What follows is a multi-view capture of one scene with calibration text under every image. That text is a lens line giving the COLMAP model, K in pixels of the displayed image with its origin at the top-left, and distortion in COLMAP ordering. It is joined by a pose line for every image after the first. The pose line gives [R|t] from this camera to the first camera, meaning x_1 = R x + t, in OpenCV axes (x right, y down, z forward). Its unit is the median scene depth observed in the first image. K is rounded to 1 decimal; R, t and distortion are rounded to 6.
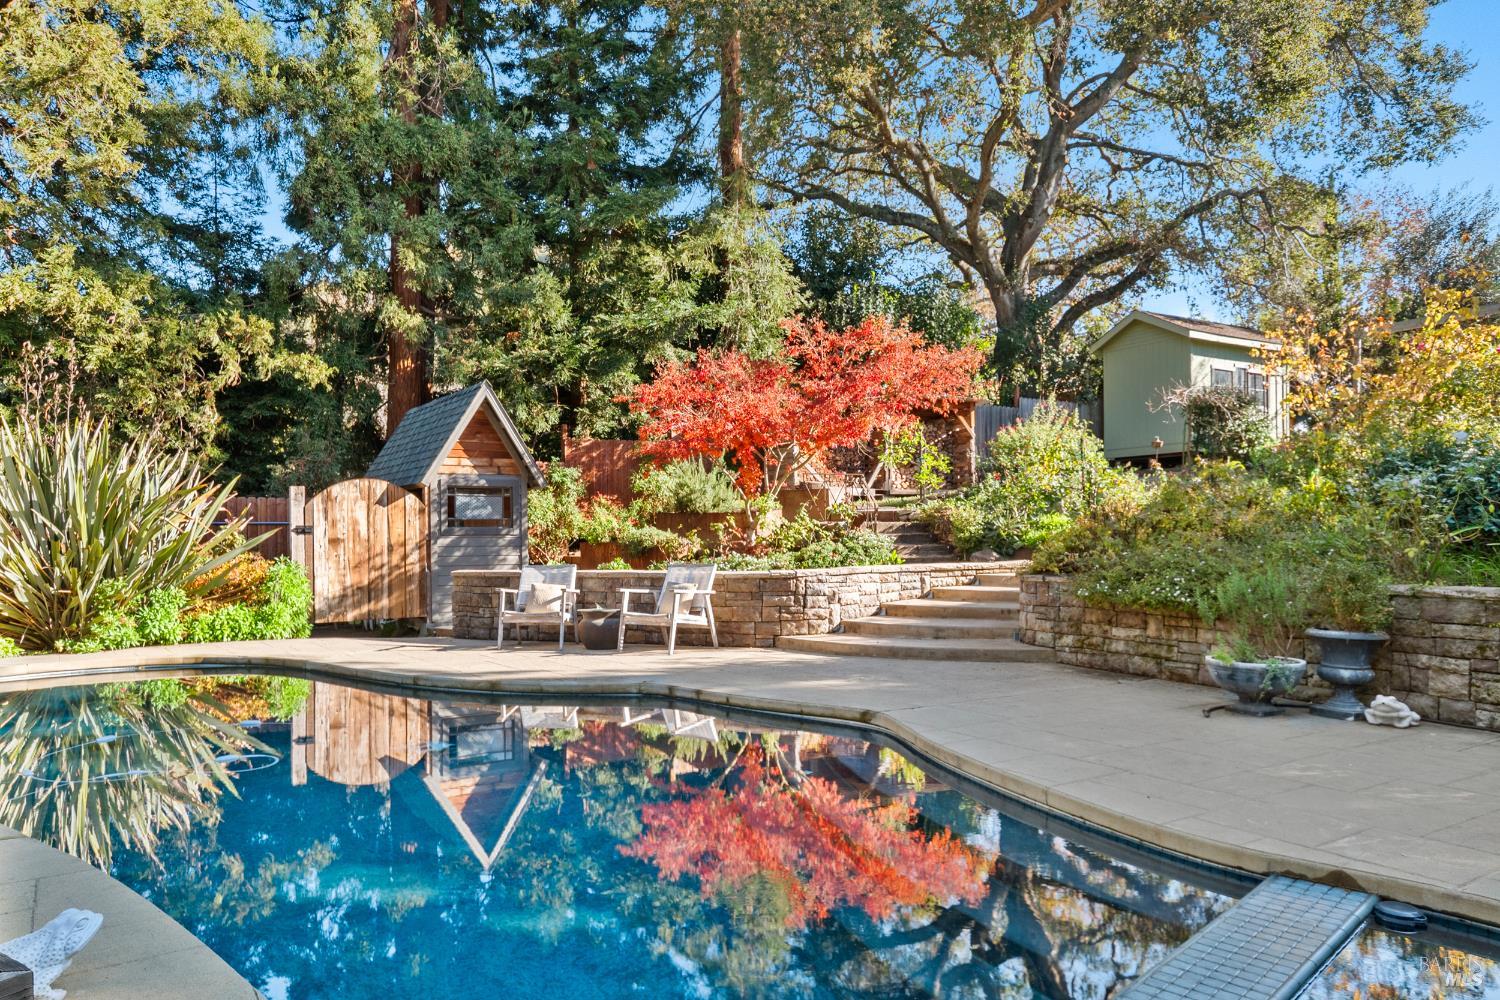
lens RADIAL K [[1001.1, 0, 734.9], [0, 1001.1, 536.8], [0, 0, 1]] dist [-0.001945, 0.007862]
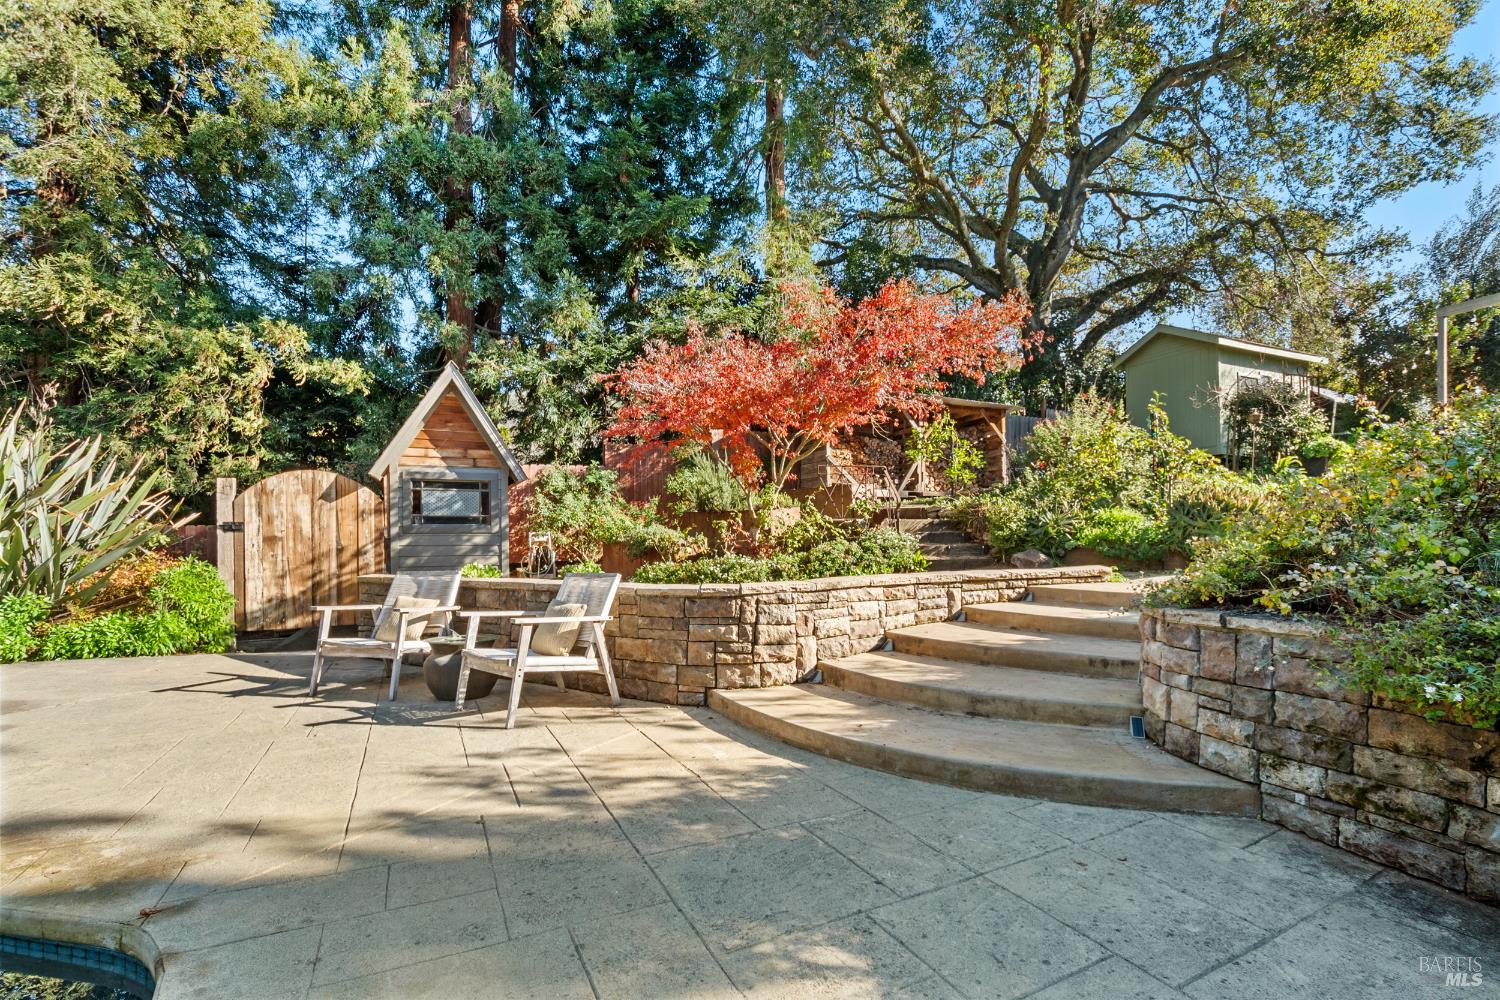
lens RADIAL K [[666.0, 0, 747.3], [0, 666.0, 539.4], [0, 0, 1]] dist [-0.037427, 0.008553]
pose [[0.992651, 0.000474, -0.121013, 0.078083], [-0.000469, 1.000000, 0.000068, 0.003543], [0.121013, -0.000011, 0.992651, 0.397696]]
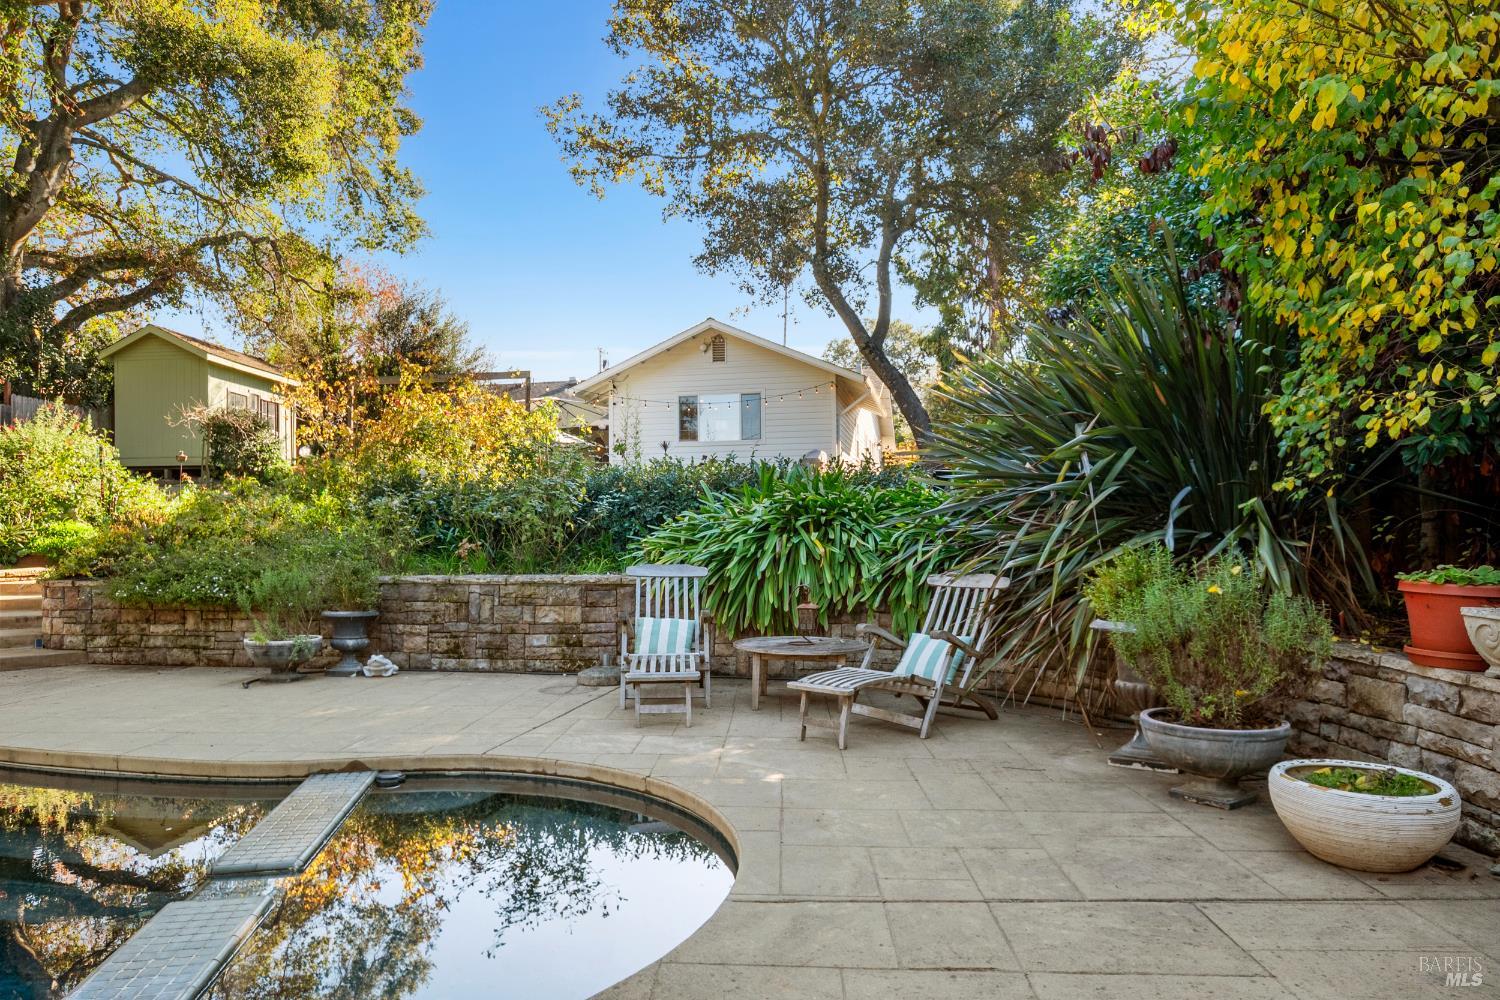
lens RADIAL K [[917.4, 0, 753.1], [0, 917.4, 532.9], [0, 0, 1]] dist [-0.004766, 0.002109]
pose [[0.561990, 0.008400, 0.827101, -0.043883], [0.003236, 0.999918, -0.012354, 0.002151], [-0.827138, 0.009619, 0.561917, -0.059051]]
